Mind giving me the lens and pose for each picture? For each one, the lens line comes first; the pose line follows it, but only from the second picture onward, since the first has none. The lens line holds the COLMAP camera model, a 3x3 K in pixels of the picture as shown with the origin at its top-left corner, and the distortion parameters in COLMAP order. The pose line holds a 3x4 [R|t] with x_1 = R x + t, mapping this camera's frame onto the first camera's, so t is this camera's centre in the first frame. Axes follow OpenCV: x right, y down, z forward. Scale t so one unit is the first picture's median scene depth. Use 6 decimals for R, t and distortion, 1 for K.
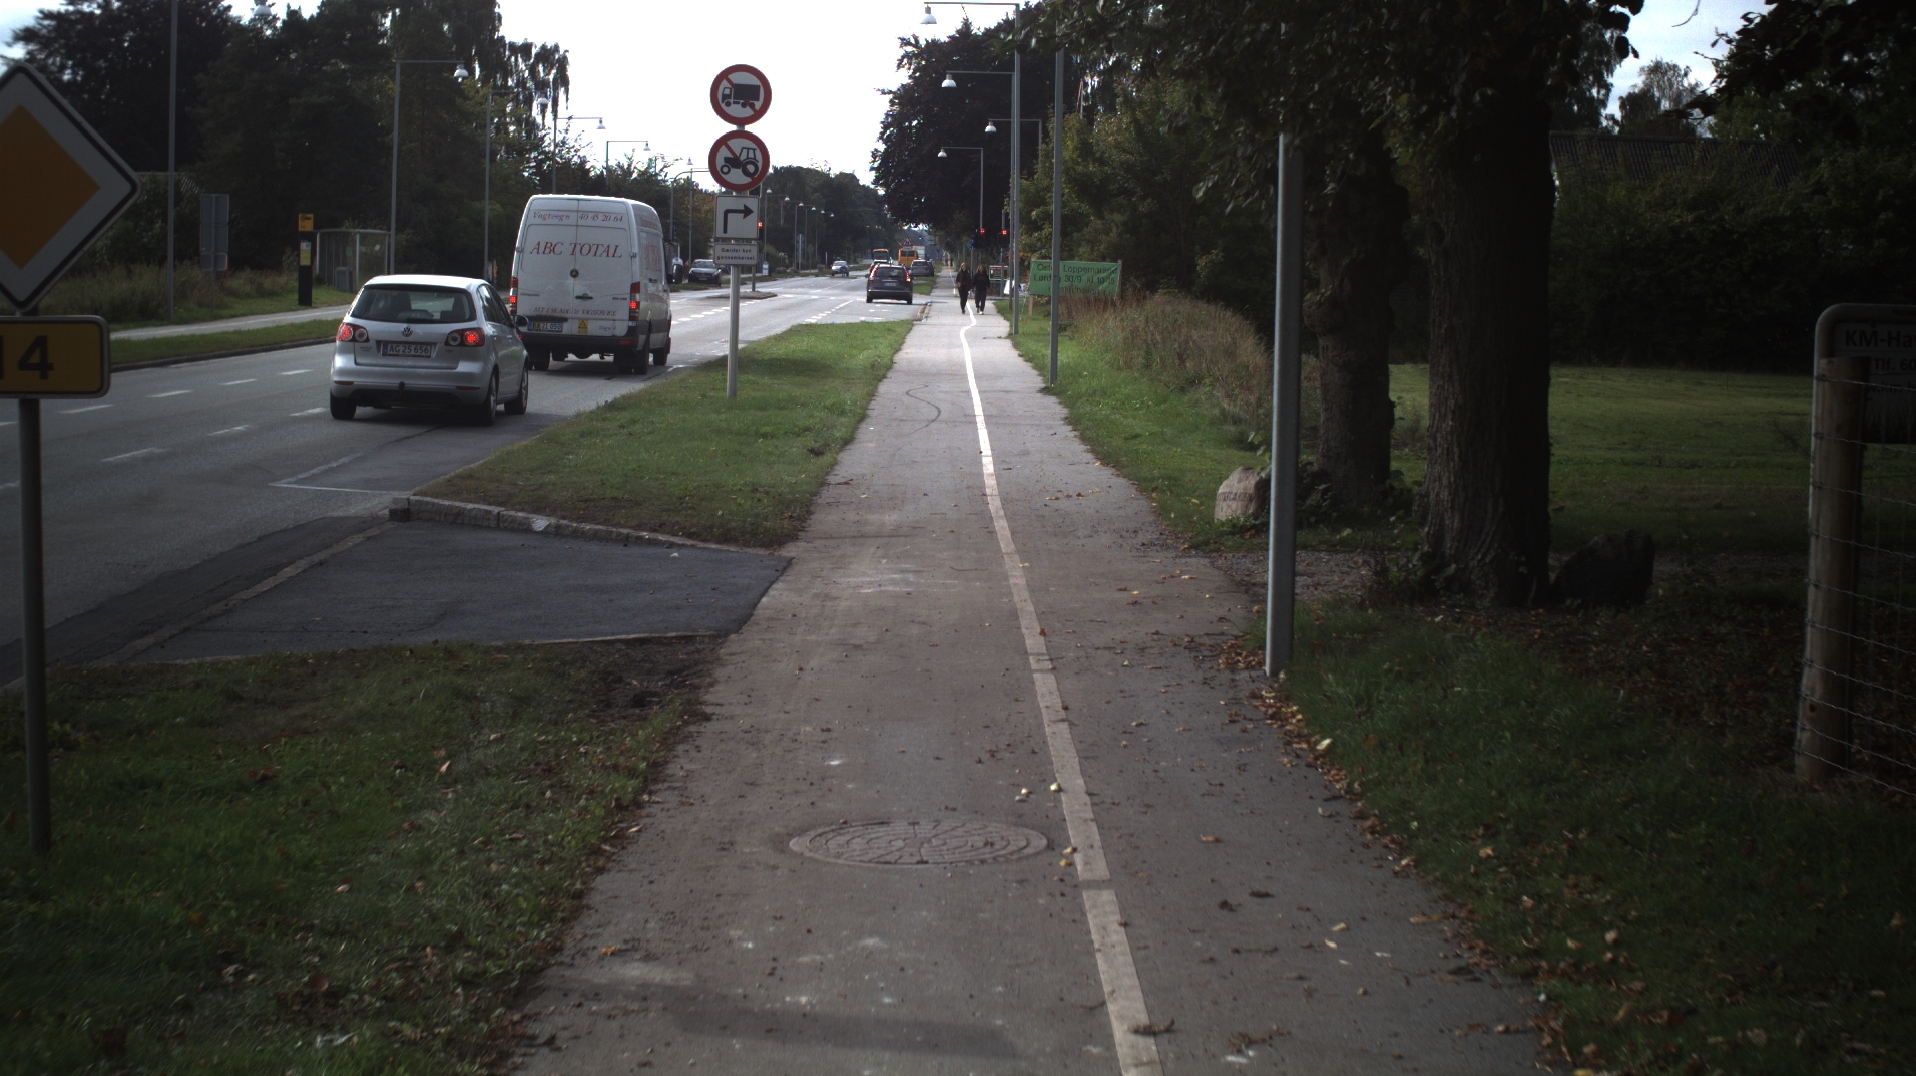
lens RADIAL K [[3452.4, 0, 901.8], [0, 3452.4, 536.3], [0, 0, 1]] dist [-0.289937, 0.241364]
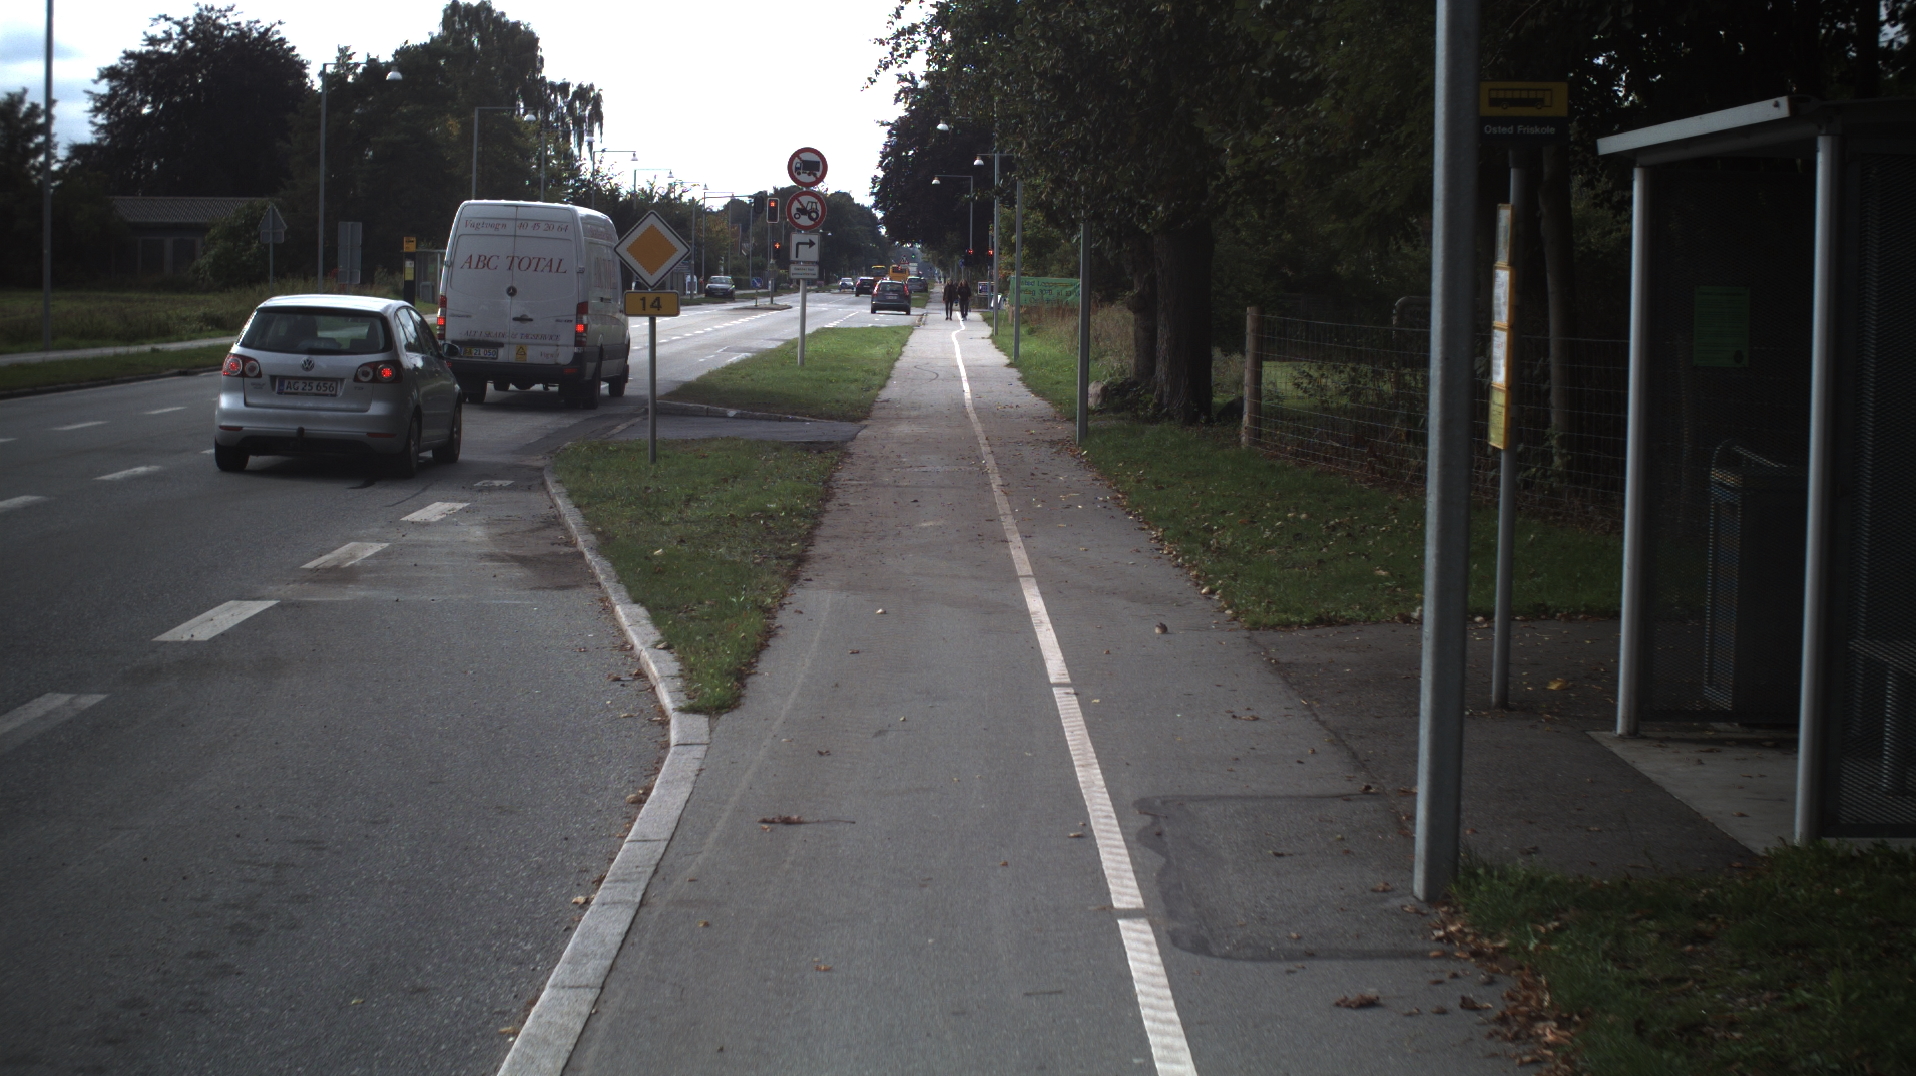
lens RADIAL K [[4055.8, 0, 935.4], [0, 4055.8, 540.2], [0, 0, 1]] dist [-0.366782, 0.105544]
pose [[0.999921, -0.000040, 0.012586, -0.006101], [0.000233, 0.999882, -0.015337, 0.030988], [-0.012584, 0.015339, 0.999803, -0.380362]]
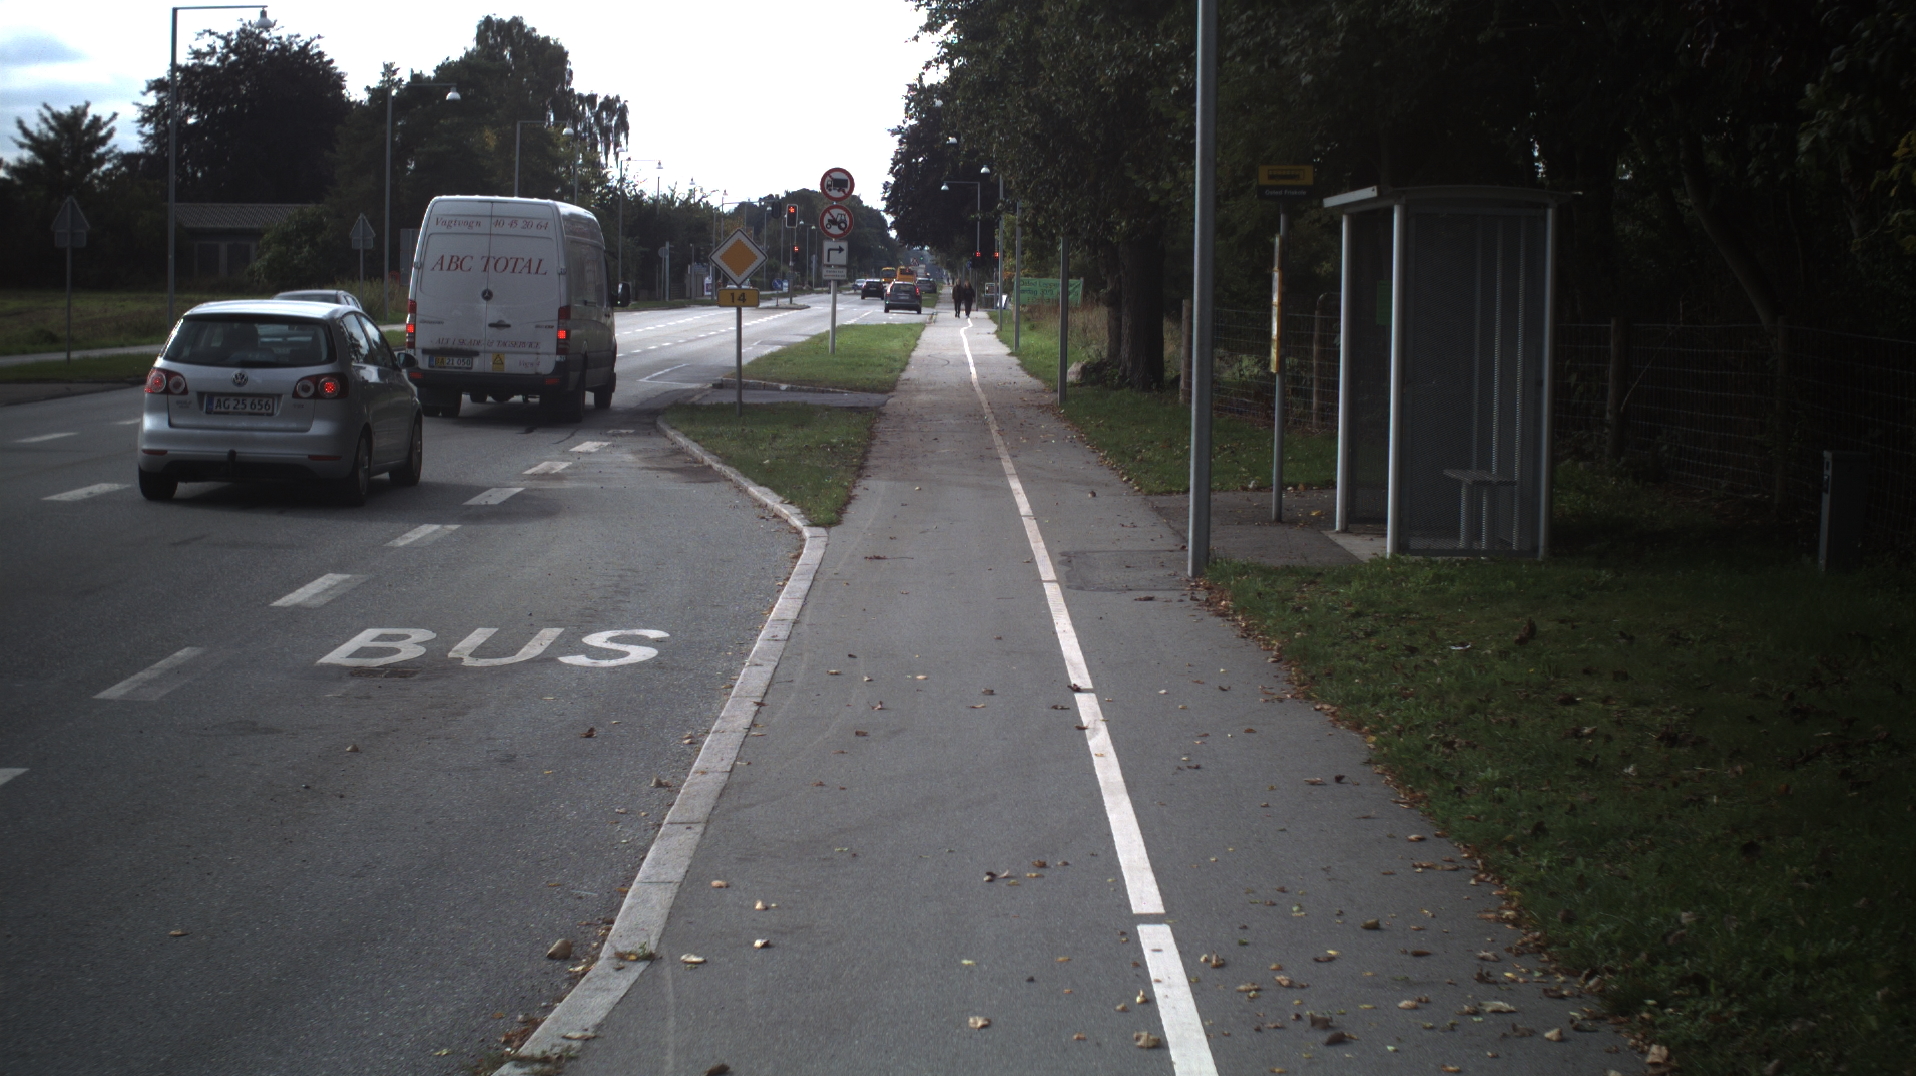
lens RADIAL K [[4450.3, 0, 958.0], [0, 4450.3, 538.0], [0, 0, 1]] dist [-0.435997, 0.049583]
pose [[0.999865, -0.001675, 0.016334, -0.010647], [0.002034, 0.999756, -0.021988, 0.051003], [-0.016293, 0.022018, 0.999625, -0.626751]]
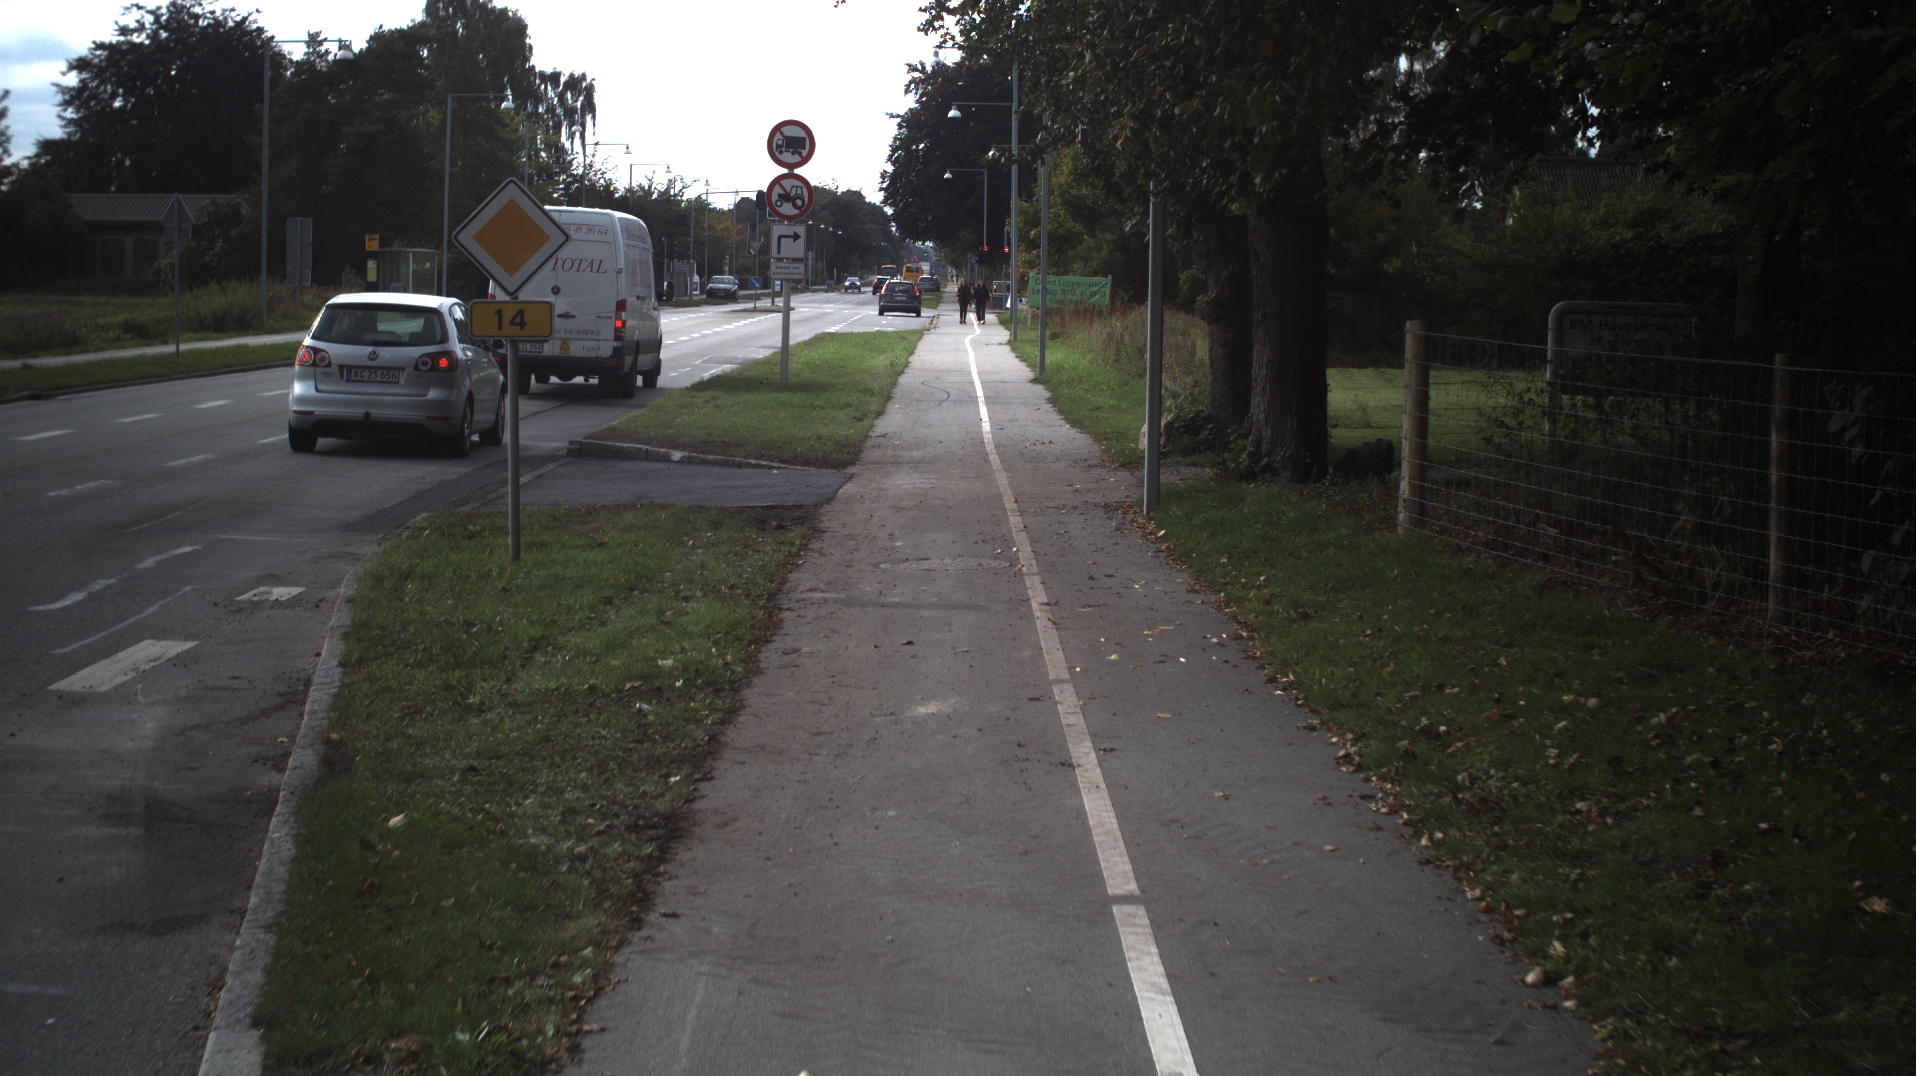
lens RADIAL K [[3726.5, 0, 902.1], [0, 3726.5, 536.6], [0, 0, 1]] dist [-0.316020, -0.018814]
pose [[0.999997, -0.002606, -0.000248, -0.002909], [0.002604, 0.999944, -0.010289, 0.014247], [0.000275, 0.010289, 0.999947, -0.173795]]
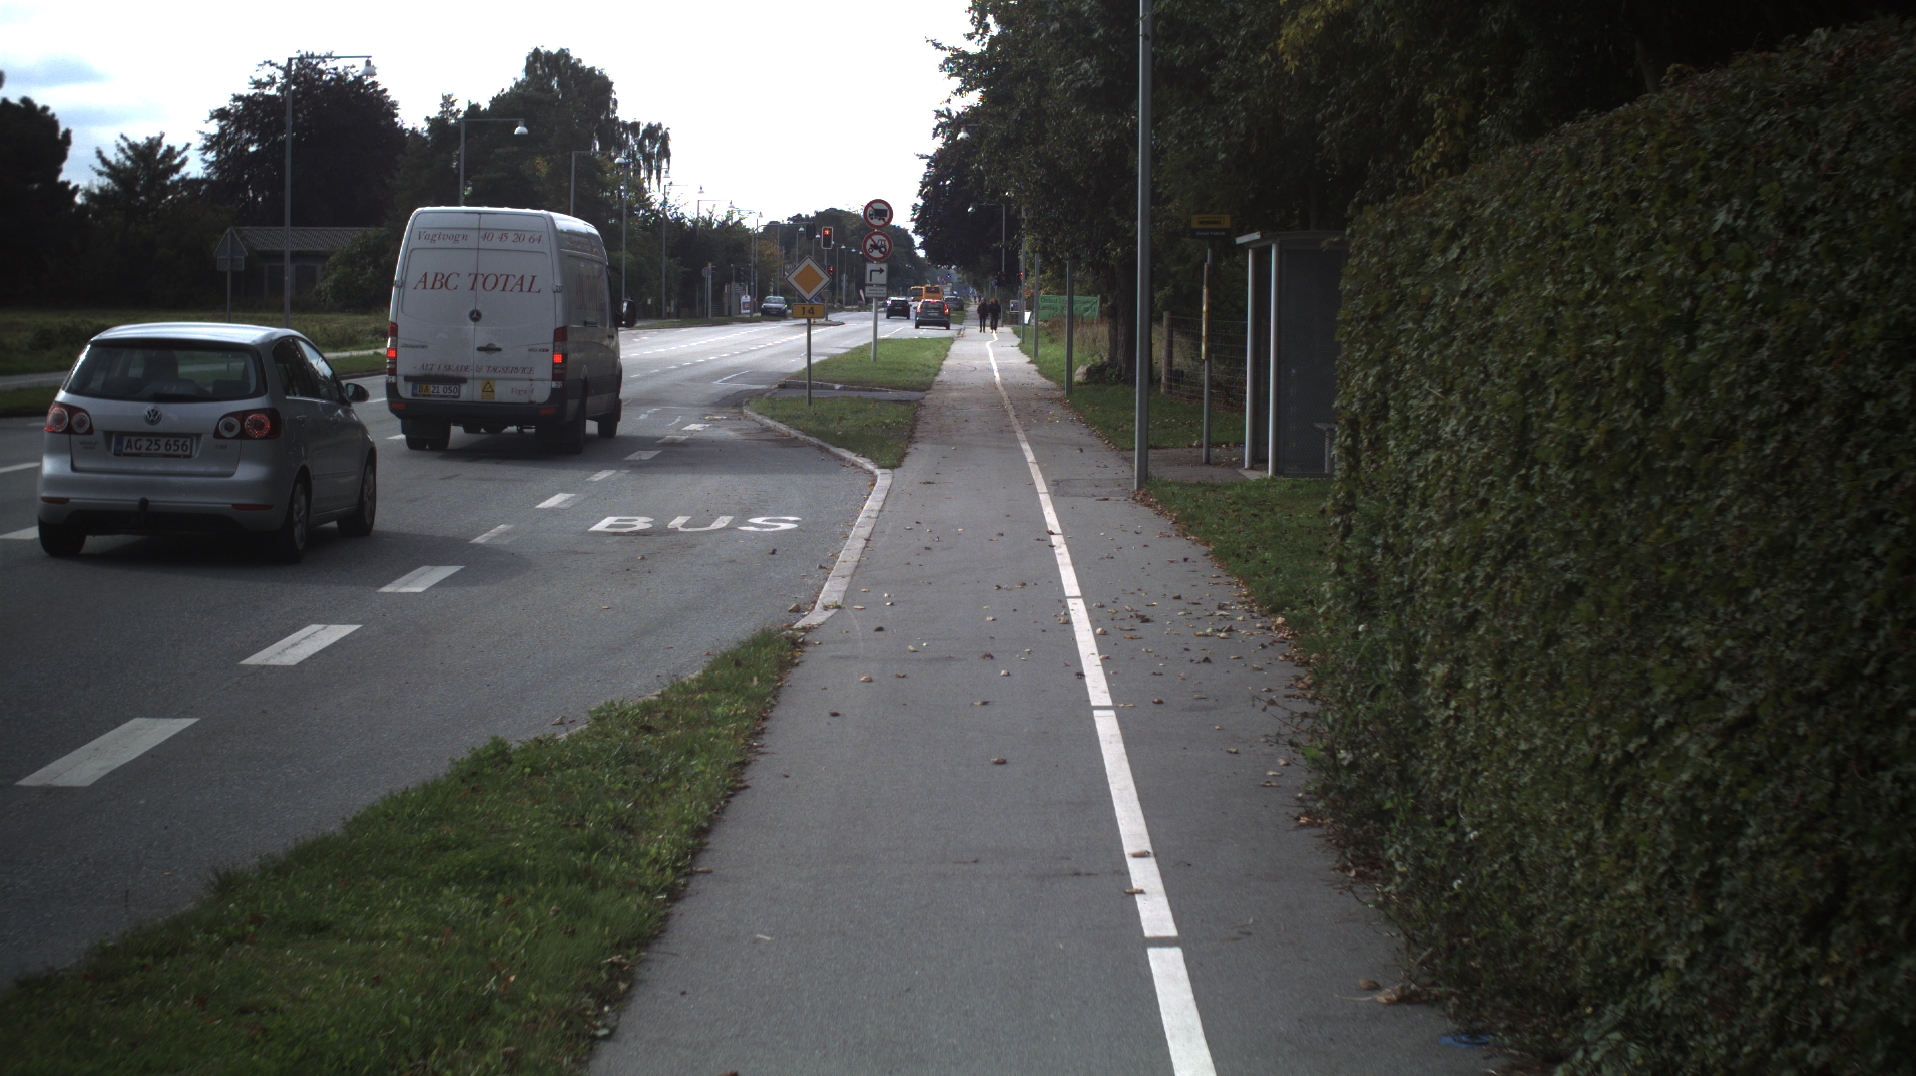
lens RADIAL K [[4927.3, 0, 958.0], [0, 4927.3, 538.0], [0, 0, 1]] dist [-0.537837, -0.923838]
pose [[0.999932, -0.004713, 0.010658, -0.015110], [0.005047, 0.999491, -0.031489, 0.075578], [-0.010504, 0.031541, 0.999447, -0.925923]]
